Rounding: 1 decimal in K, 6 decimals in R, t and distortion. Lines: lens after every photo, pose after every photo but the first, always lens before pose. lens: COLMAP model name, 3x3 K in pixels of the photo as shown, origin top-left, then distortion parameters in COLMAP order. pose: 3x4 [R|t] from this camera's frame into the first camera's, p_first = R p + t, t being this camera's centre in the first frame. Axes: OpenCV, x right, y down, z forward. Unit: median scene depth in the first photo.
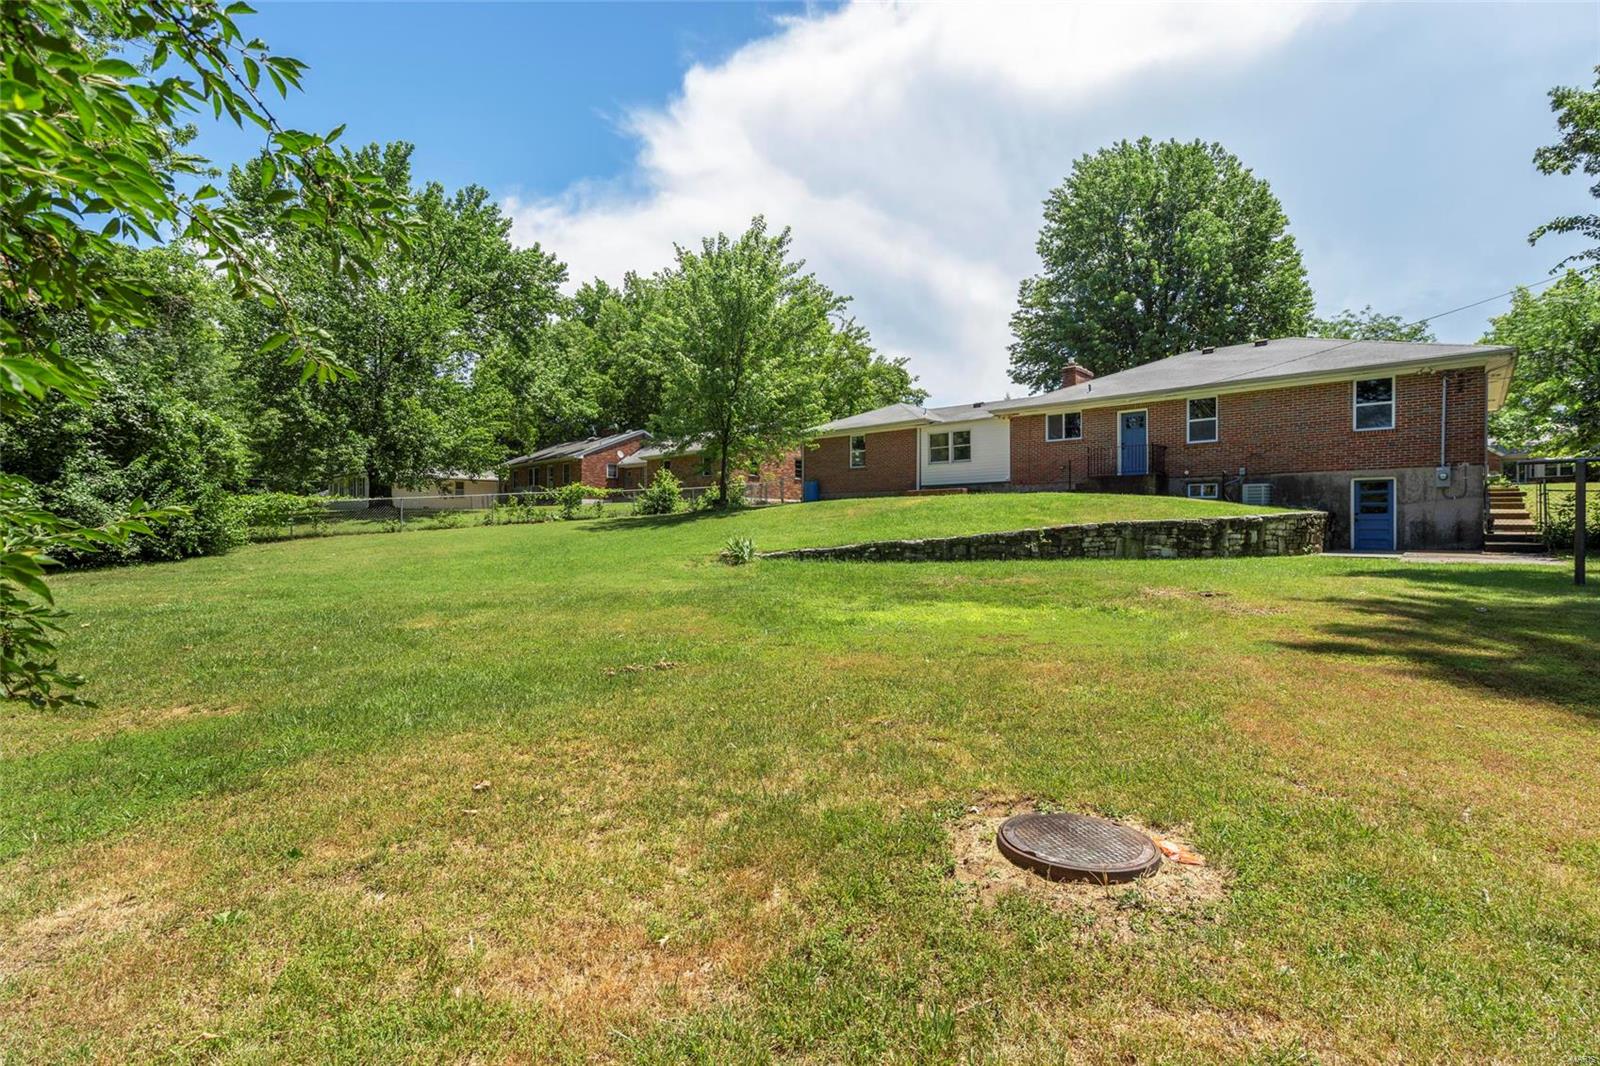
lens RADIAL K [[730.0, 0, 798.0], [0, 730.0, 530.7], [0, 0, 1]] dist [-0.023284, 0.035359]
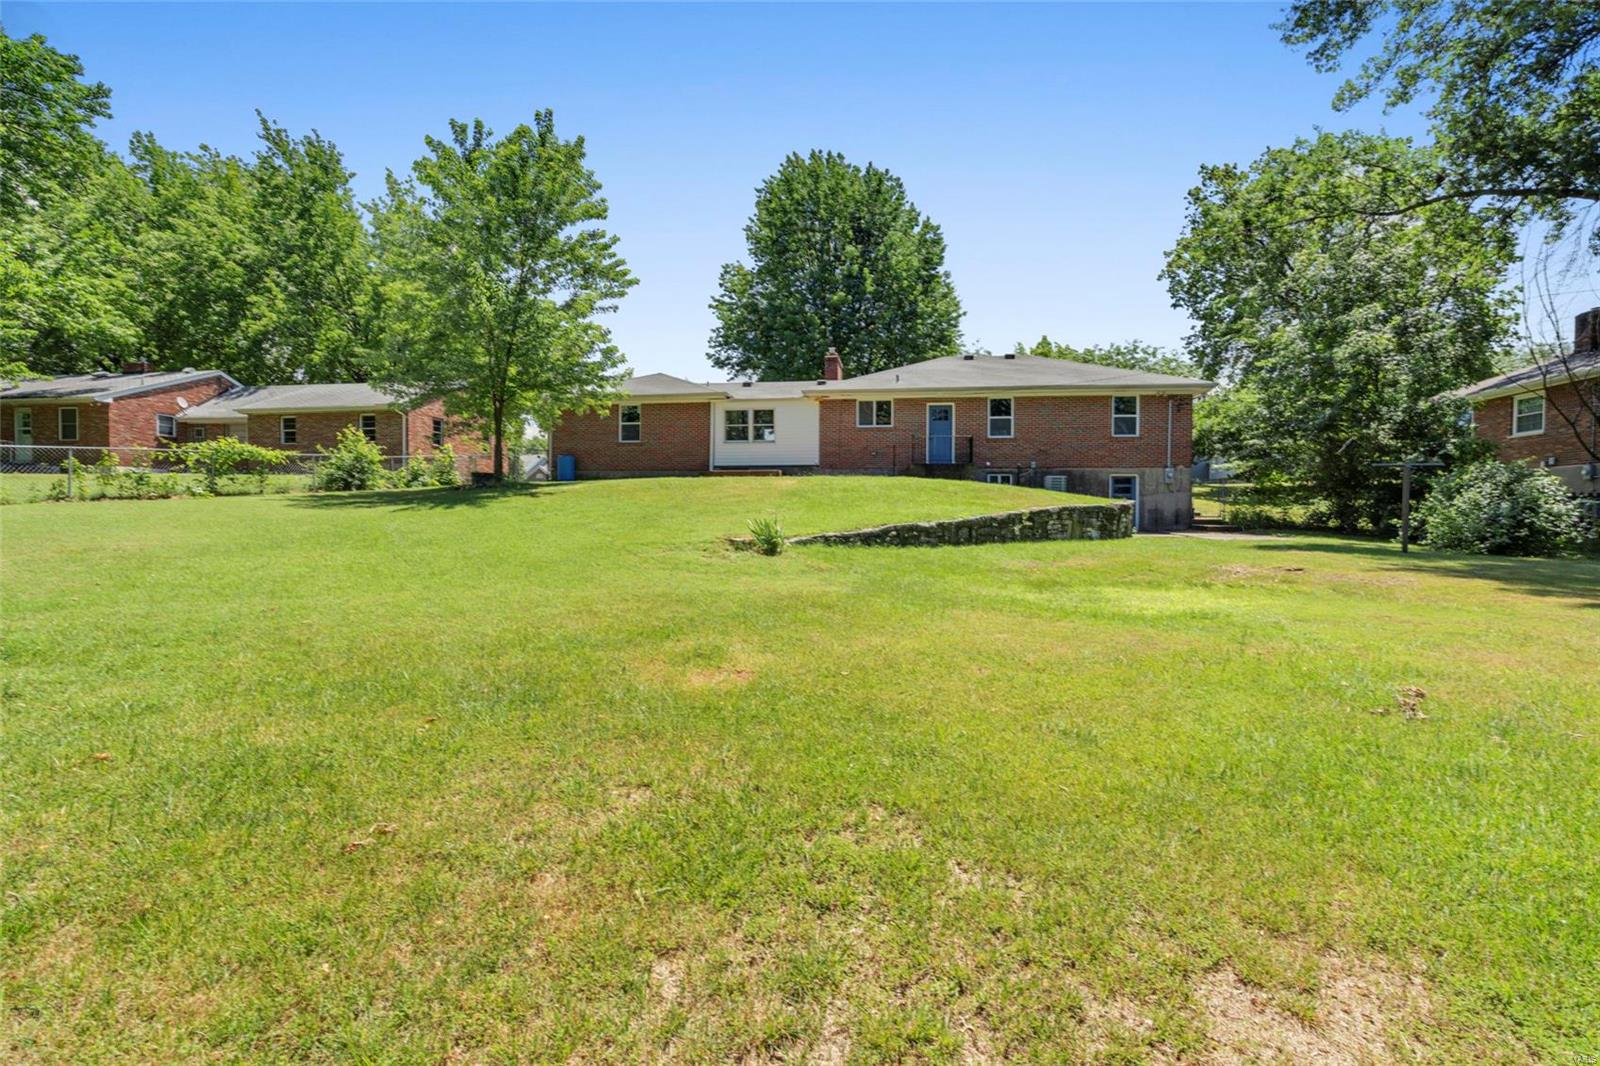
lens RADIAL K [[730.0, 0, 798.0], [0, 730.0, 530.7], [0, 0, 1]] dist [-0.023284, 0.035359]
pose [[0.827072, -0.006078, 0.562063, -0.315134], [-0.003382, 0.999870, 0.015790, 0.005959], [-0.562086, -0.014960, 0.826944, 0.221979]]
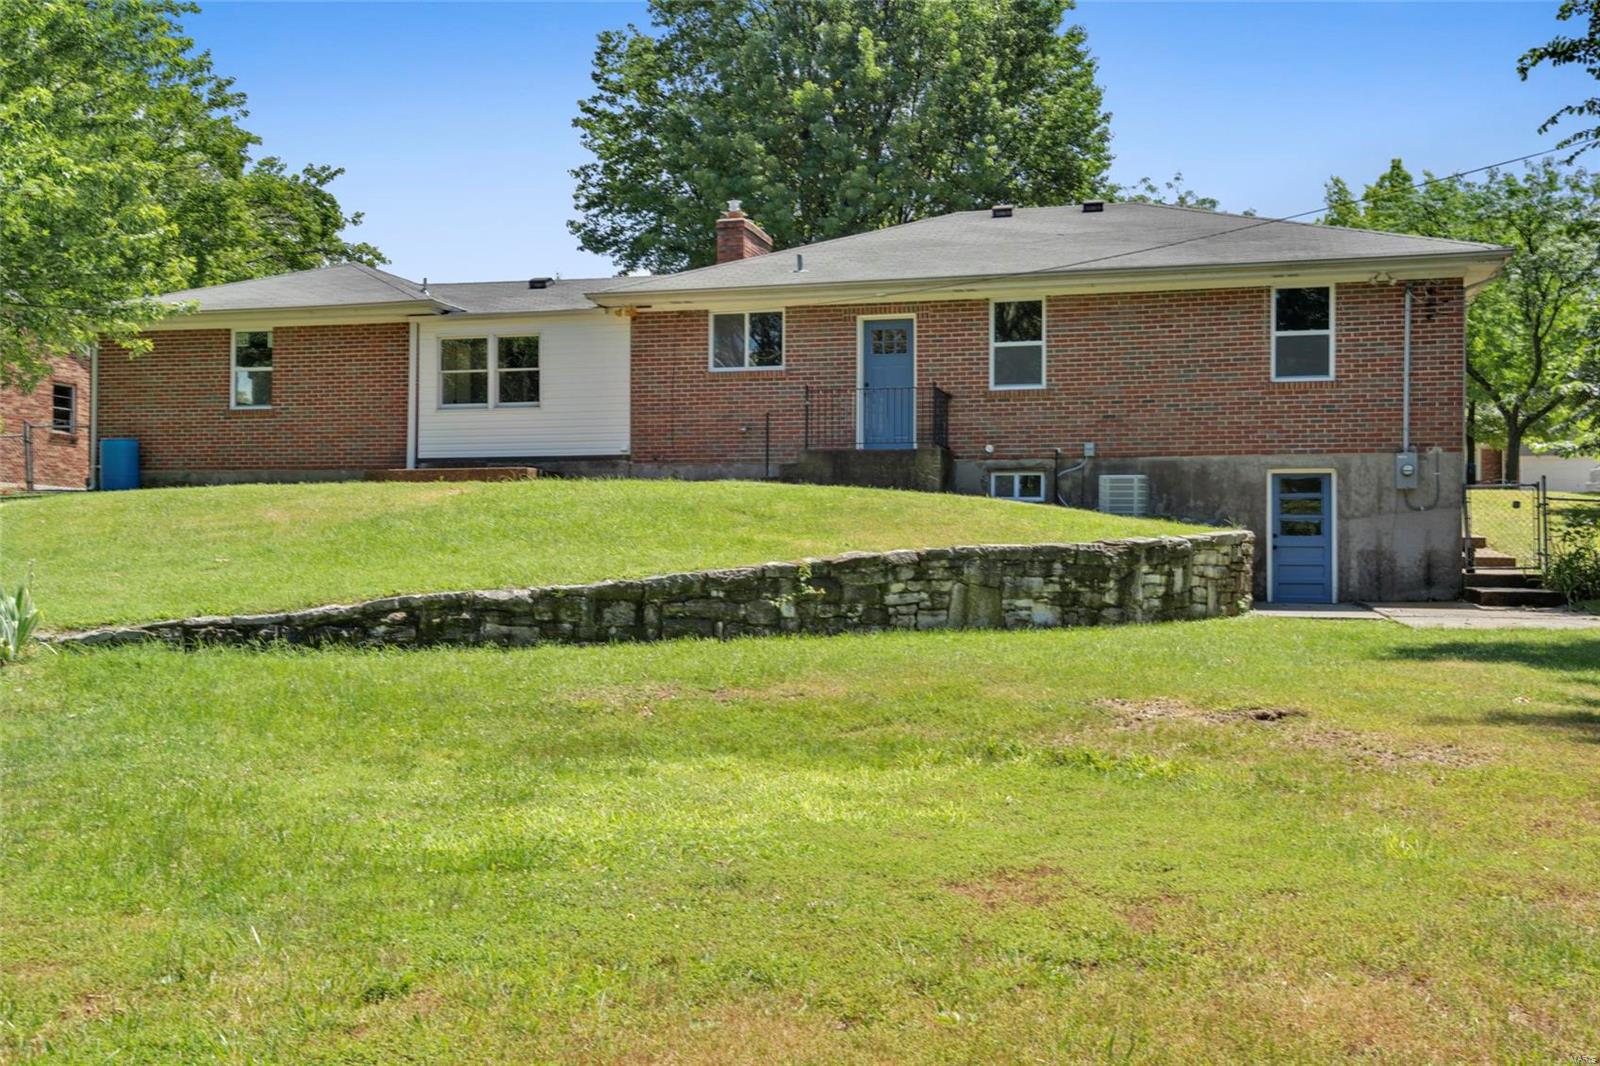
lens RADIAL K [[1502.9, 0, 800.0], [0, 1502.9, 533.0], [0, 0, 1]] dist [0.082914, -0.006542]
pose [[0.888061, 0.012182, 0.459564, -0.046372], [-0.003135, 0.999786, -0.020442, -0.001033], [-0.459714, 0.016713, 0.887910, 0.141783]]
